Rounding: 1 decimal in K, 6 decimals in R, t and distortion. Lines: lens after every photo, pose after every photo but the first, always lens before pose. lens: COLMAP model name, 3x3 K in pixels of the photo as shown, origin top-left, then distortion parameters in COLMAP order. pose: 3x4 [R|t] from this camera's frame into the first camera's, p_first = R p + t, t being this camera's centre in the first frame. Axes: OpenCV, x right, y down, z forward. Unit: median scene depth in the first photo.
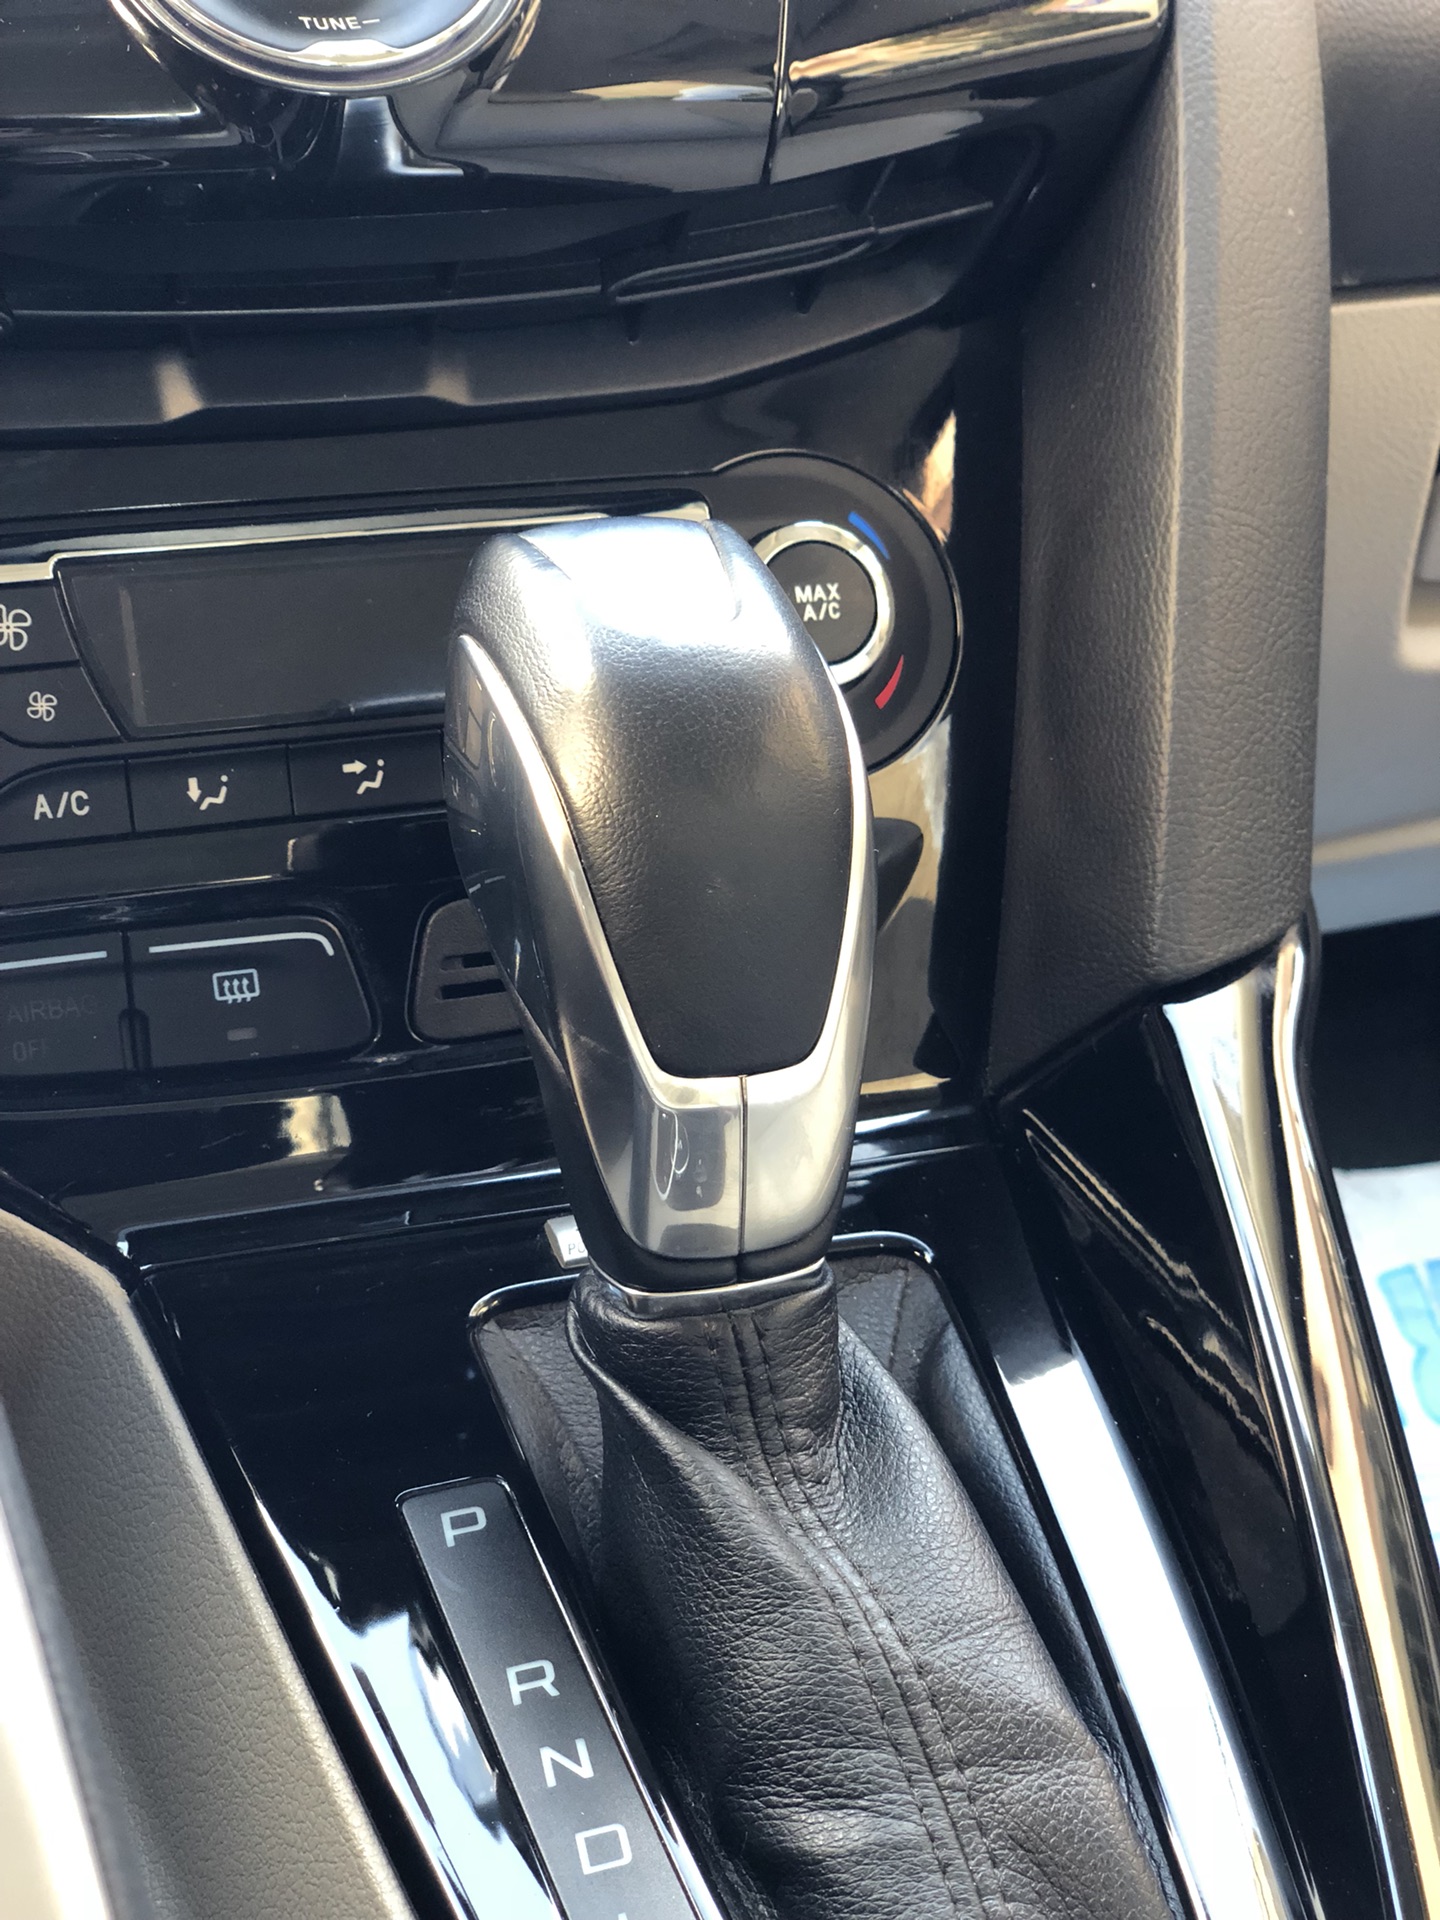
lens RADIAL K [[2892.3, 0, 719.9], [0, 2892.3, 955.7], [0, 0, 1]] dist [0.041199, 0.000000]
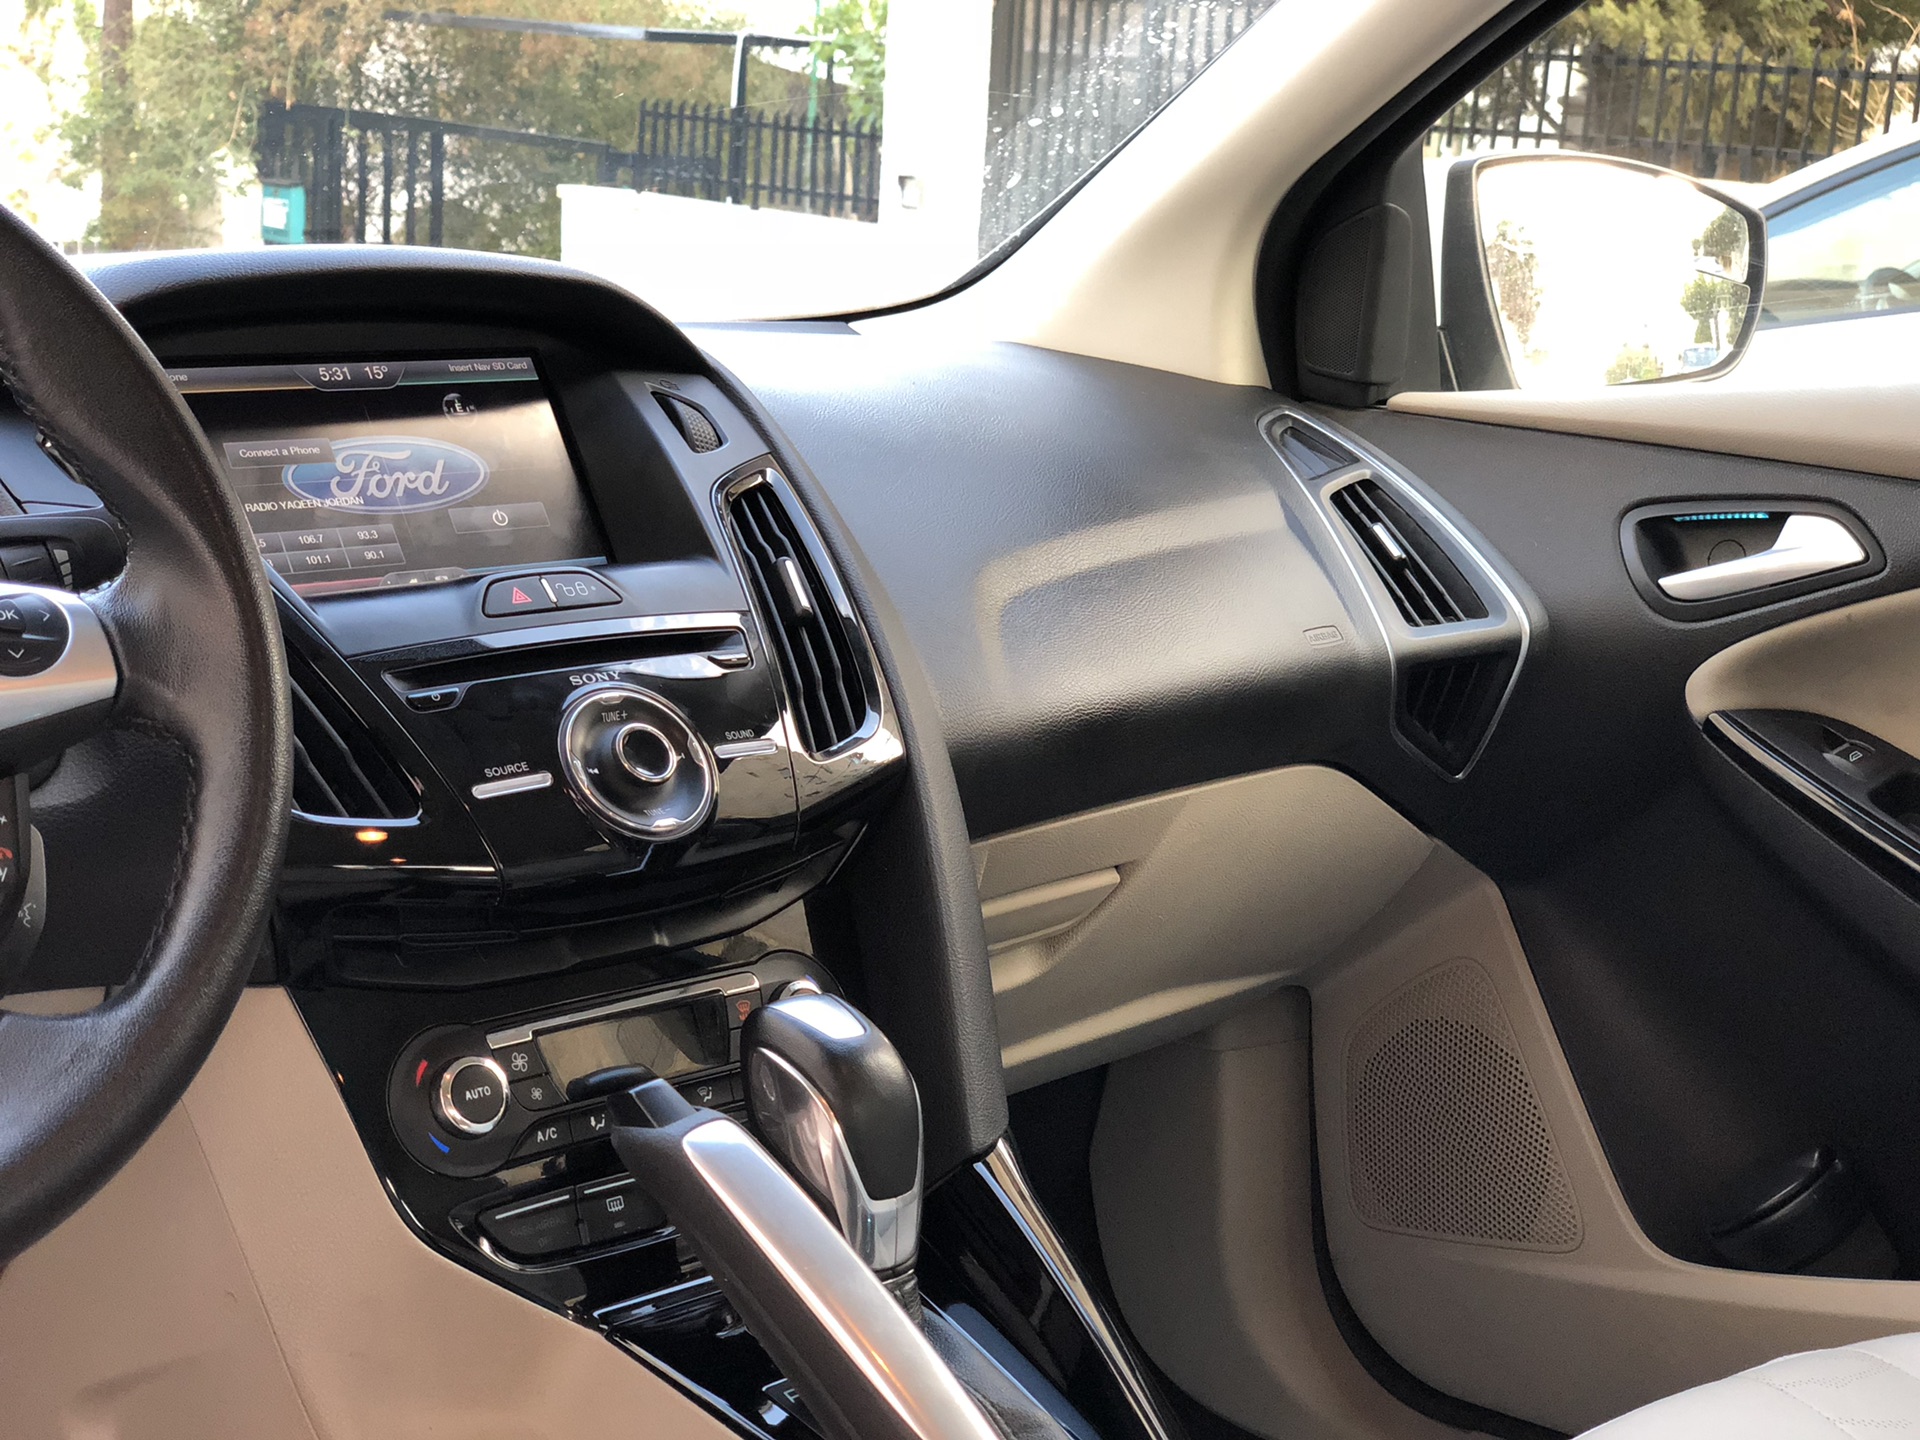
lens RADIAL K [[2892.3, 0, 965.8], [0, 2892.3, 730.4], [0, 0, 1]] dist [0.041199, 0.000000]
pose [[0.915970, -0.063308, 0.396221, -0.825314], [0.131949, 0.980079, -0.148439, 0.020569], [-0.378930, 0.188246, 0.906077, -1.327706]]
